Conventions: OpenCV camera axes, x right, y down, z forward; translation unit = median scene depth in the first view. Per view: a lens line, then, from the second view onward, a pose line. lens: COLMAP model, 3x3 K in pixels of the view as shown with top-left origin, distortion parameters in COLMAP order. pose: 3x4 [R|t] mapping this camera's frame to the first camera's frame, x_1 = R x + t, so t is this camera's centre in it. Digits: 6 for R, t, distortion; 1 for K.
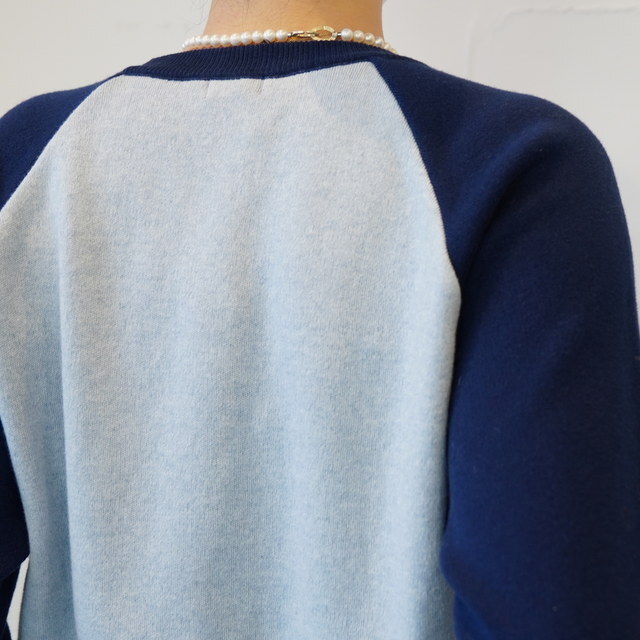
lens RADIAL K [[1542.9, 0, 320.0], [0, 1542.9, 320.0], [0, 0, 1]] dist [0.042026, 0.813022]
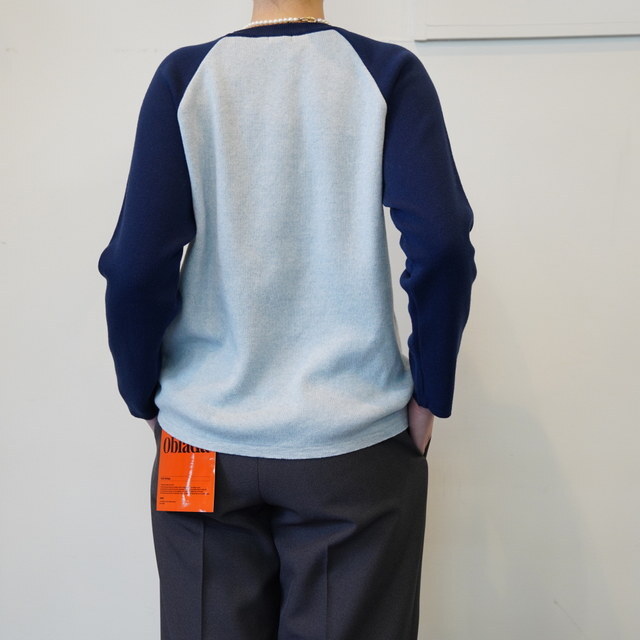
lens RADIAL K [[1542.9, 0, 320.0], [0, 1542.9, 320.0], [0, 0, 1]] dist [0.042026, 0.813022]
pose [[0.959481, -0.029713, 0.280202, -0.711387], [0.052662, 0.995812, -0.074731, 0.492328], [-0.276808, 0.086459, 0.957028, -1.368606]]
